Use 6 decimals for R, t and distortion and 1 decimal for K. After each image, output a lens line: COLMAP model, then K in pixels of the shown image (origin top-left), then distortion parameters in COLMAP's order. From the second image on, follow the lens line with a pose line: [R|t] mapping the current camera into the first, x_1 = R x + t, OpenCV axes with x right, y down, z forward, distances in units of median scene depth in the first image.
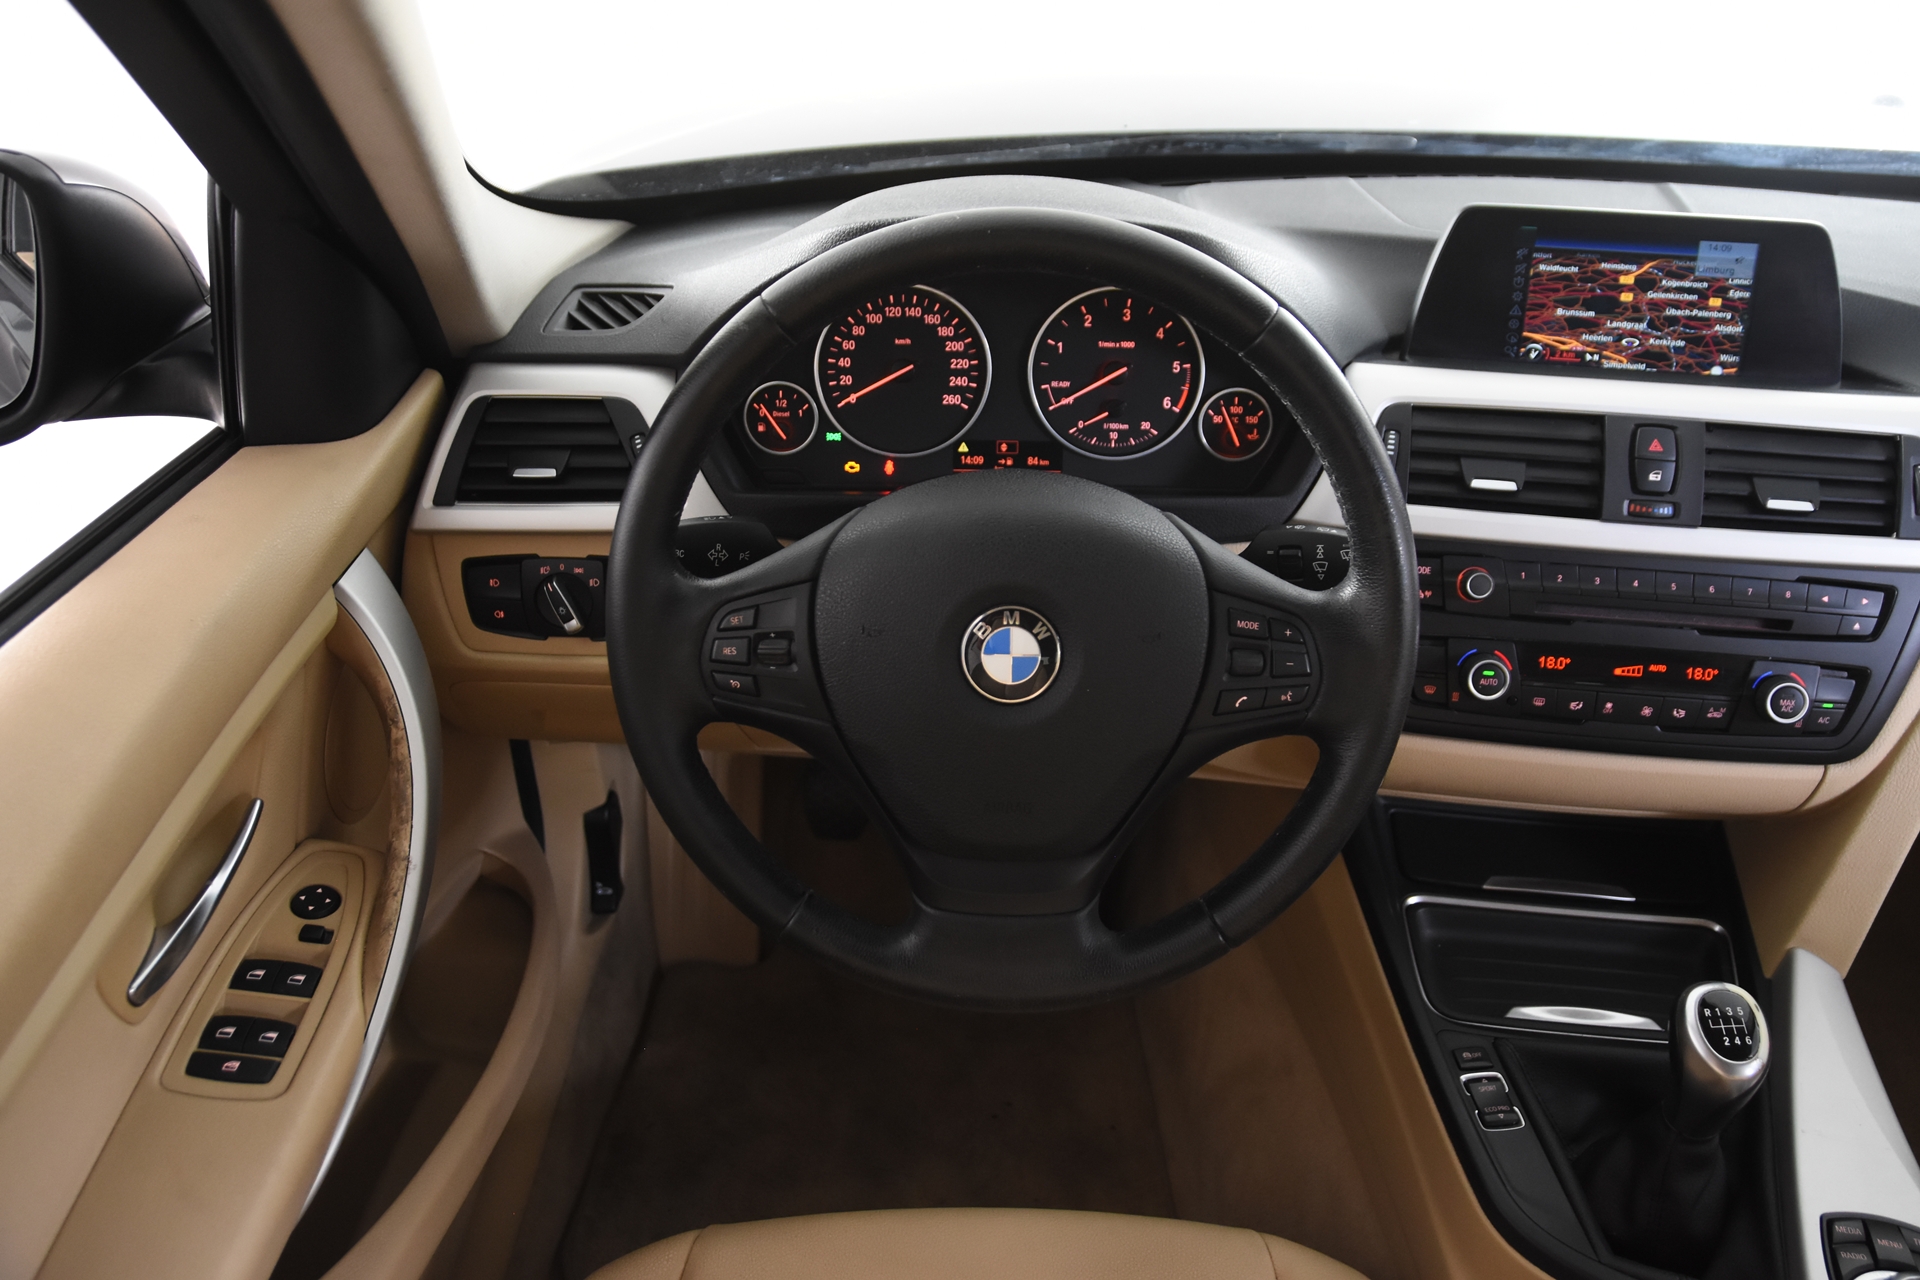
lens RADIAL K [[1547.9, 0, 958.1], [0, 1547.9, 644.4], [0, 0, 1]] dist [-0.125193, 0.125507]
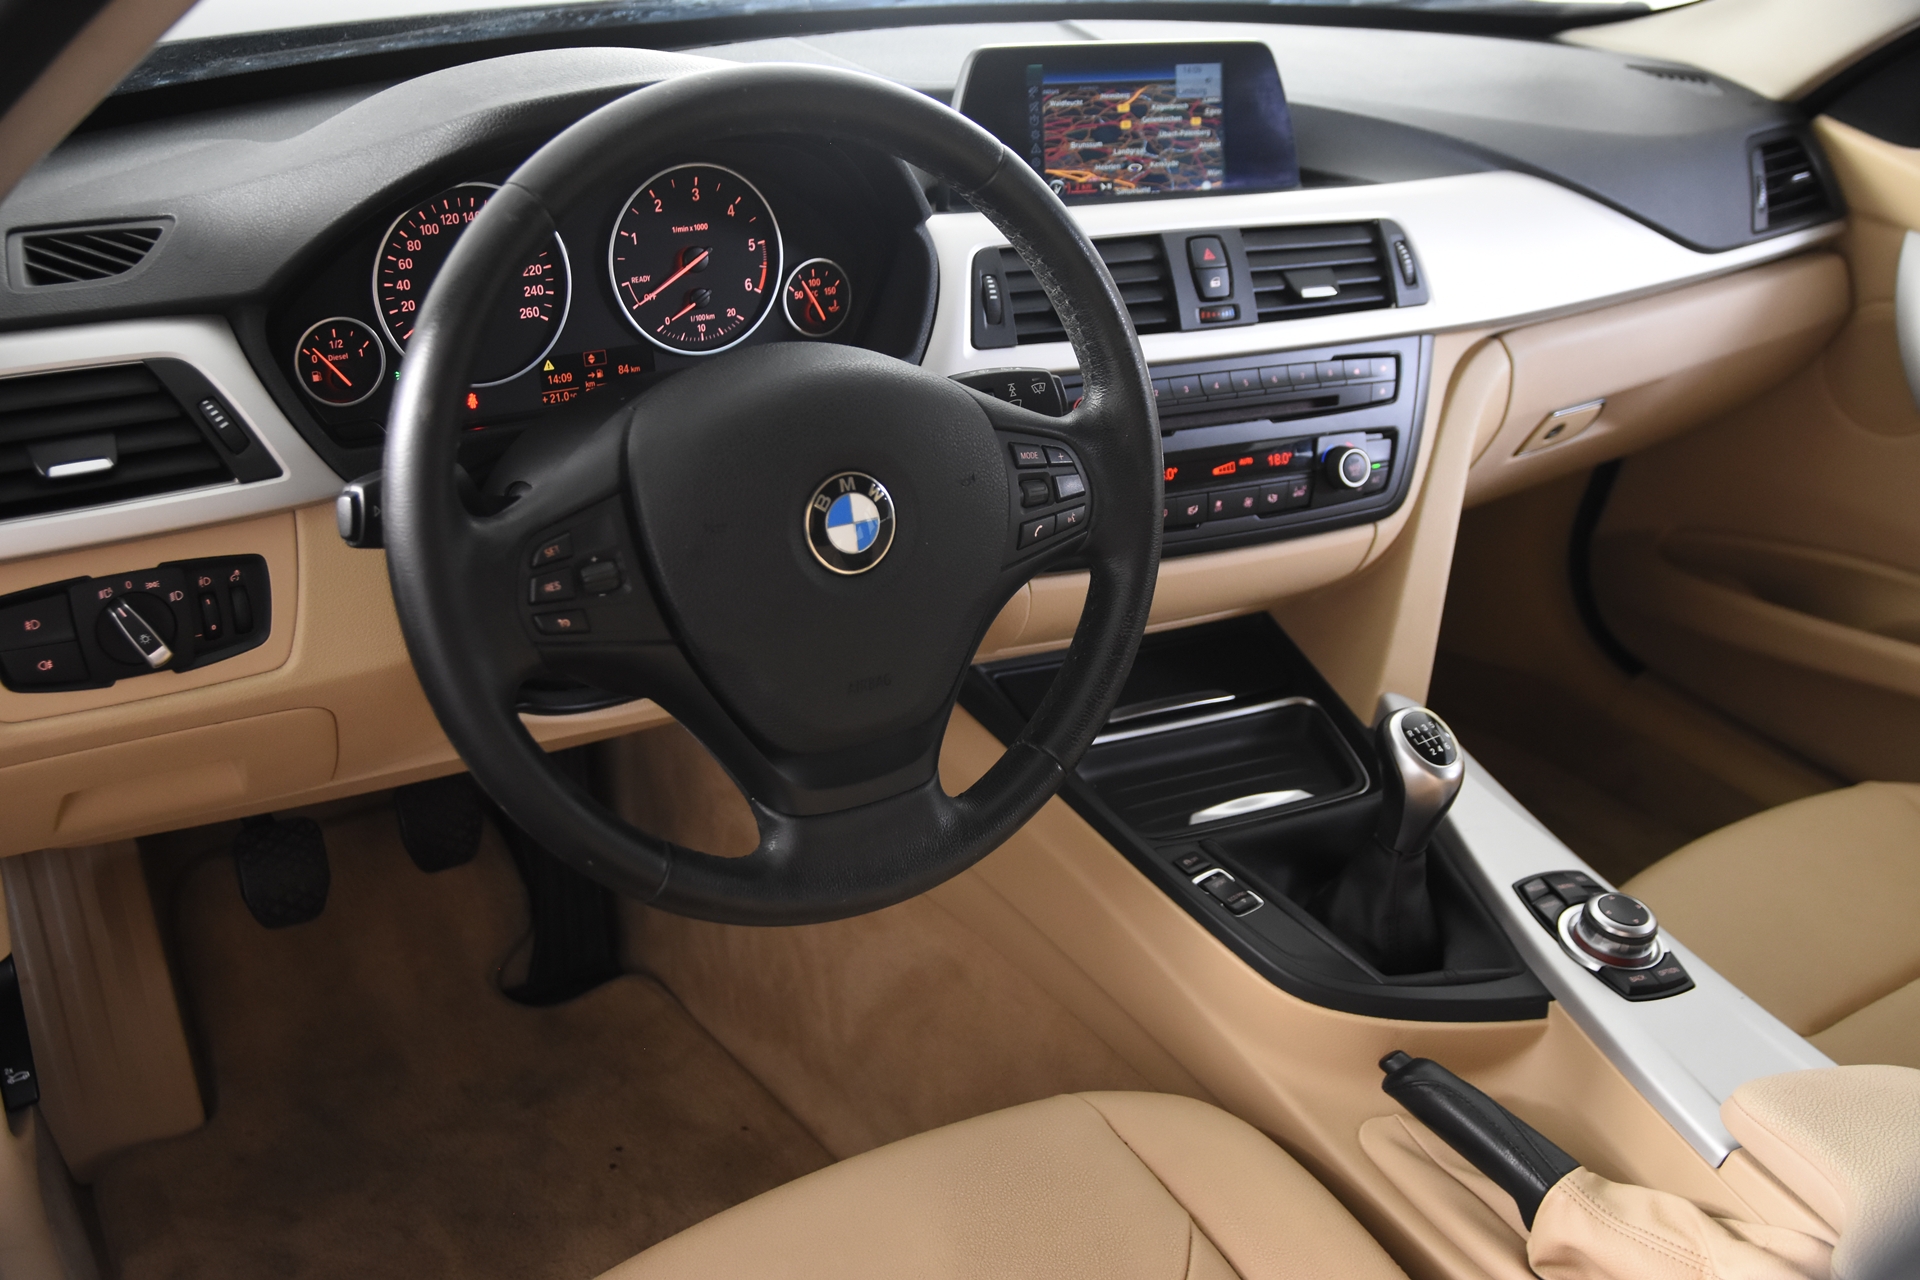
lens RADIAL K [[1959.2, 0, 992.5], [0, 1959.2, 640.5], [0, 0, 1]] dist [-0.029439, 0.000000]
pose [[0.818700, -0.219801, 0.530489, -0.424940], [0.230012, 0.972015, 0.047765, 0.030116], [-0.526142, 0.082913, 0.846345, -0.061581]]
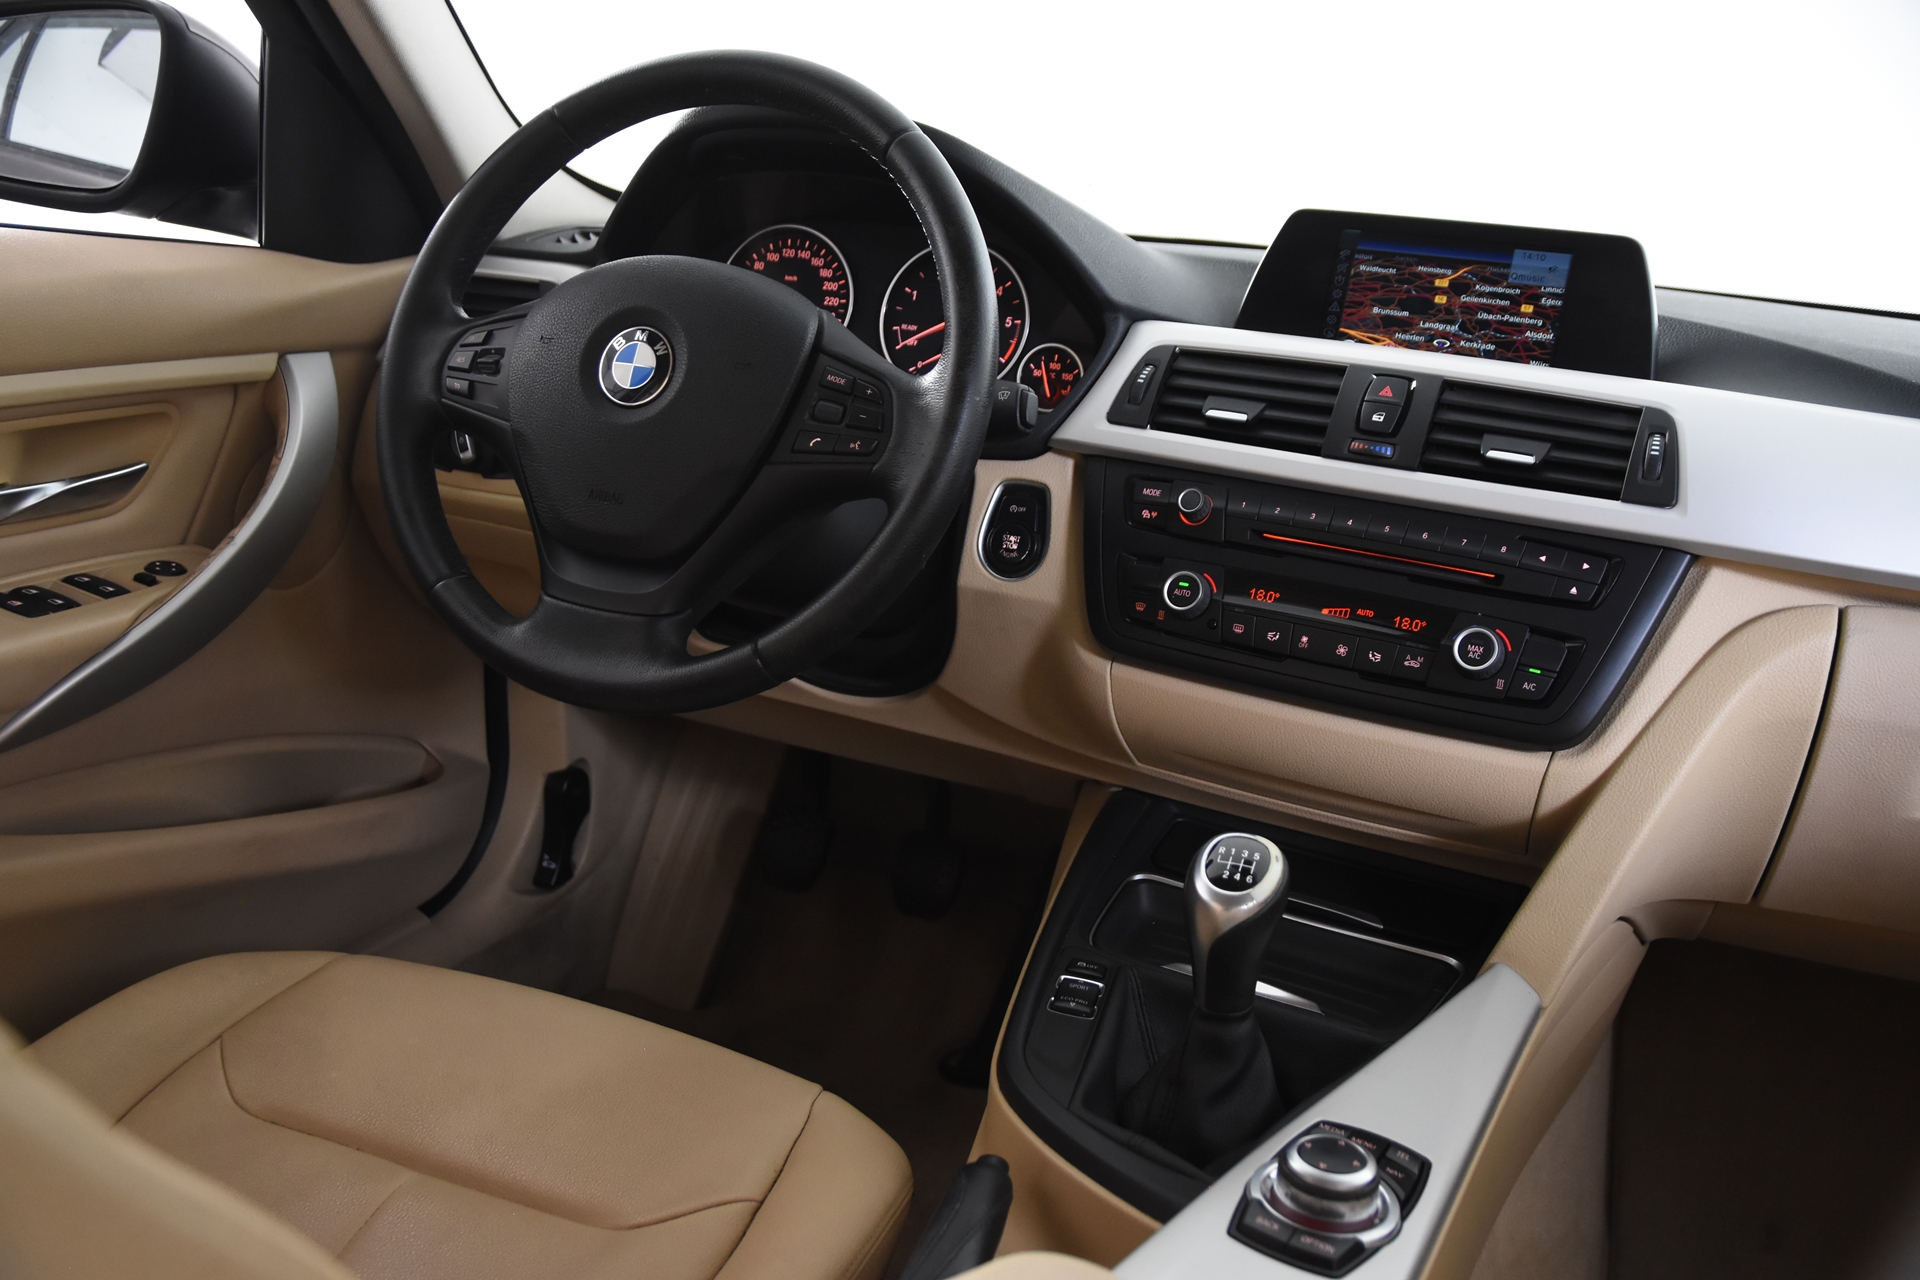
lens RADIAL K [[1735.7, 0, 954.1], [0, 1735.7, 632.7], [0, 0, 1]] dist [-0.063926, 0.041796]
pose [[0.927800, 0.162458, -0.335850, 0.564015], [-0.260202, 0.926903, -0.270455, 0.374677], [0.267363, 0.338317, 0.902252, -0.054173]]
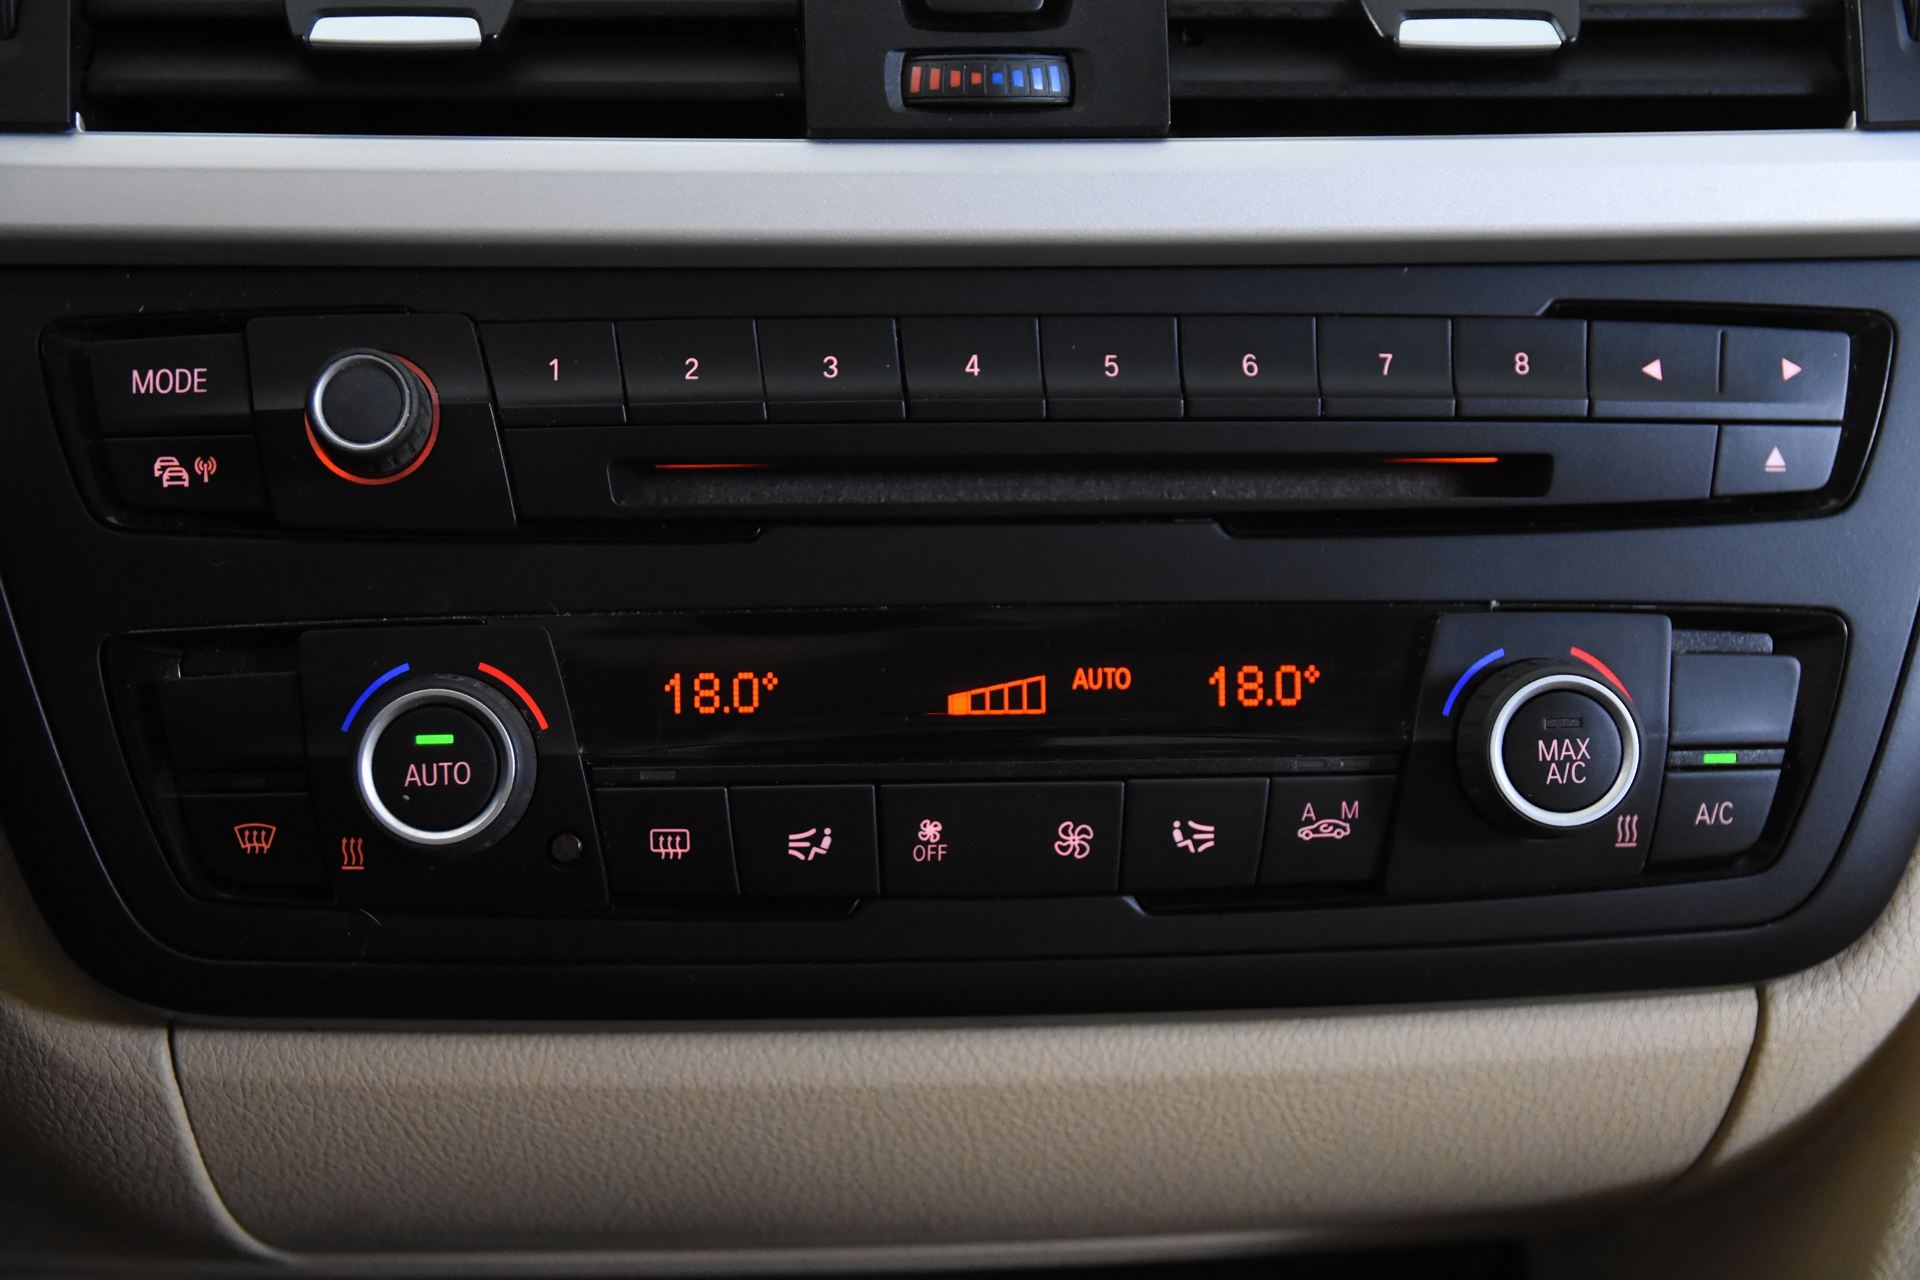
lens RADIAL K [[2929.0, 0, 972.4], [0, 2929.0, 645.8], [0, 0, 1]] dist [0.004047, 0.000000]
pose [[0.978112, -0.071170, 0.195532, 0.322872], [0.098643, 0.985983, -0.134565, 0.074182], [-0.183214, 0.150907, 0.971421, 0.475807]]
